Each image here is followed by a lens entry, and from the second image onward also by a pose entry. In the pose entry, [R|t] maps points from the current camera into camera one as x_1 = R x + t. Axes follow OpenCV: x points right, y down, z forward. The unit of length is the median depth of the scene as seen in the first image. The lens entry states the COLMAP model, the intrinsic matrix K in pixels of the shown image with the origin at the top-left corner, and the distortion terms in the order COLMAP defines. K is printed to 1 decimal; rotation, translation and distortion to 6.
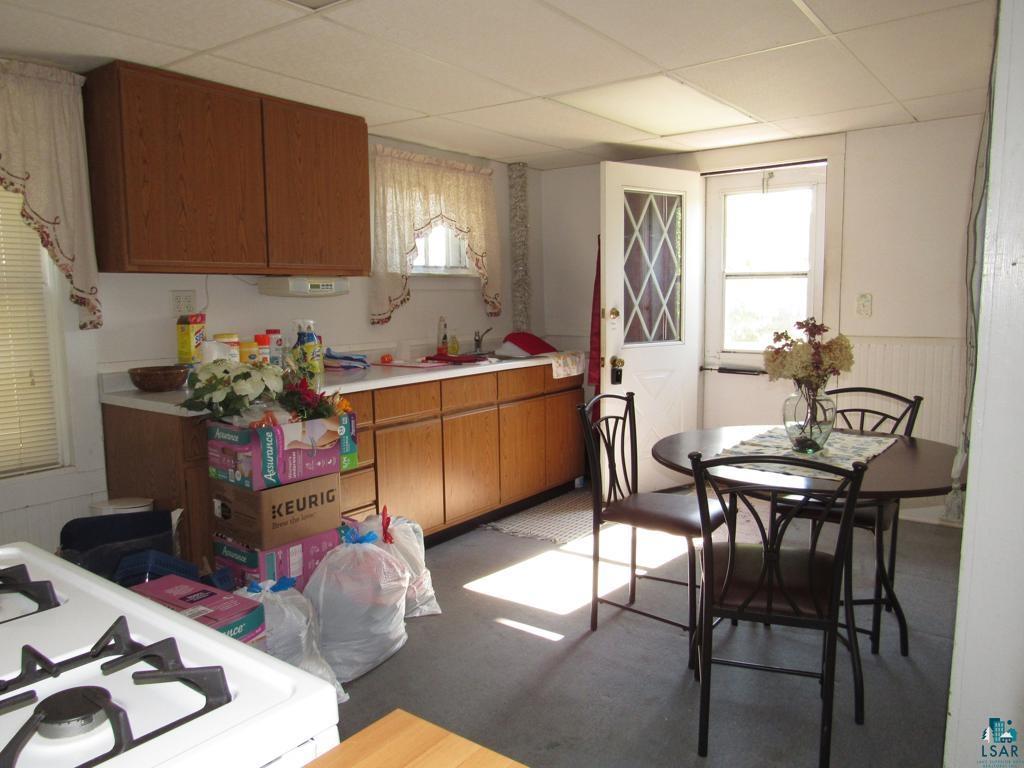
lens RADIAL K [[720.9, 0, 512.6], [0, 720.9, 381.0], [0, 0, 1]] dist [-0.029780, 0.011571]
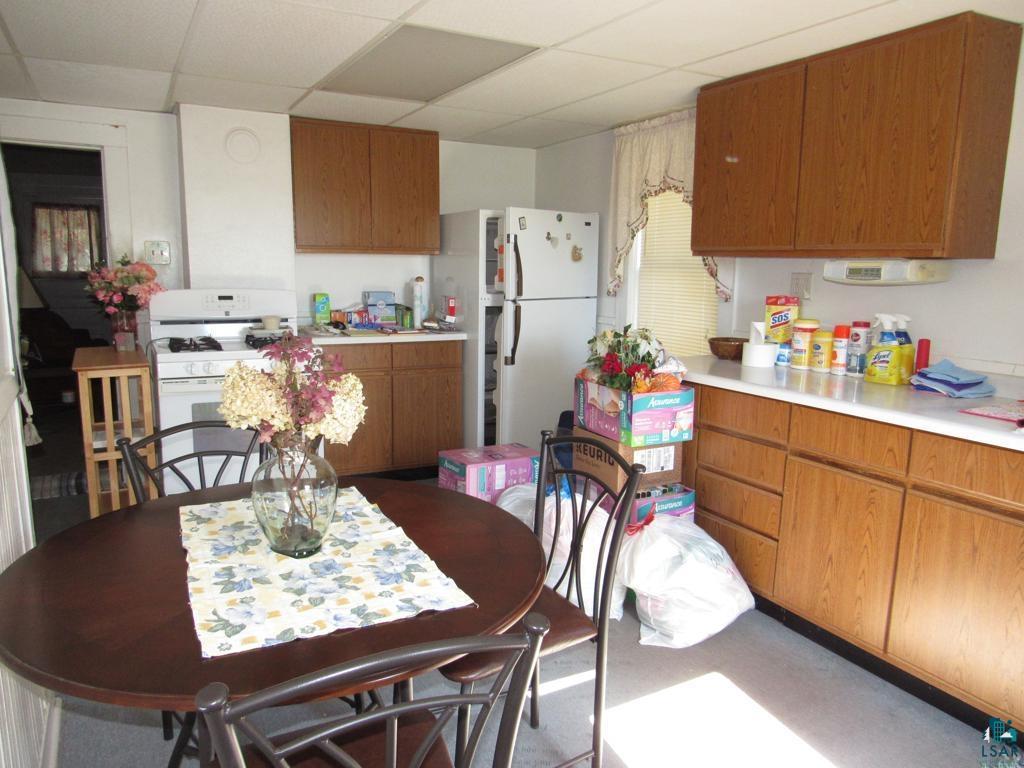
lens RADIAL K [[720.9, 0, 506.8], [0, 720.9, 383.8], [0, 0, 1]] dist [-0.029780, 0.011571]
pose [[-0.401453, 0.154266, -0.902794, 0.673654], [-0.124419, 0.967389, 0.220630, -0.150785], [0.907389, 0.200898, -0.369168, 1.055492]]
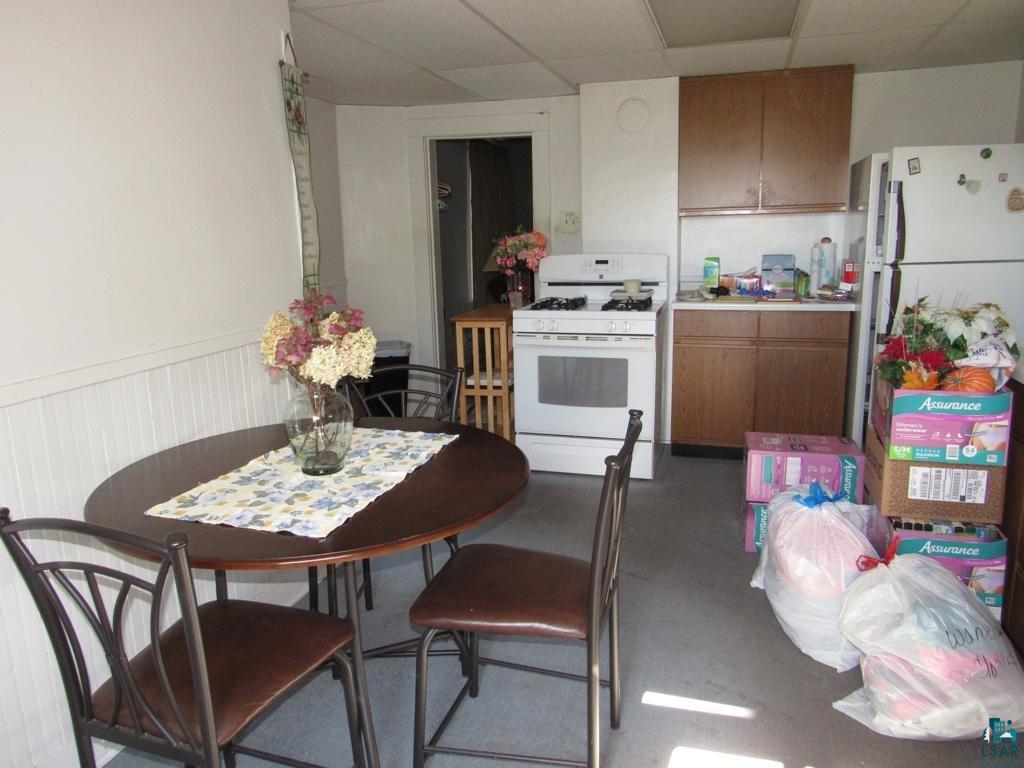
lens RADIAL K [[720.9, 0, 508.9], [0, 720.9, 389.7], [0, 0, 1]] dist [-0.029780, 0.011571]
pose [[-0.929706, 0.112432, -0.350722, 0.372944], [-0.009608, 0.944538, 0.328263, -0.175037], [0.368178, 0.308557, -0.877062, 1.321451]]
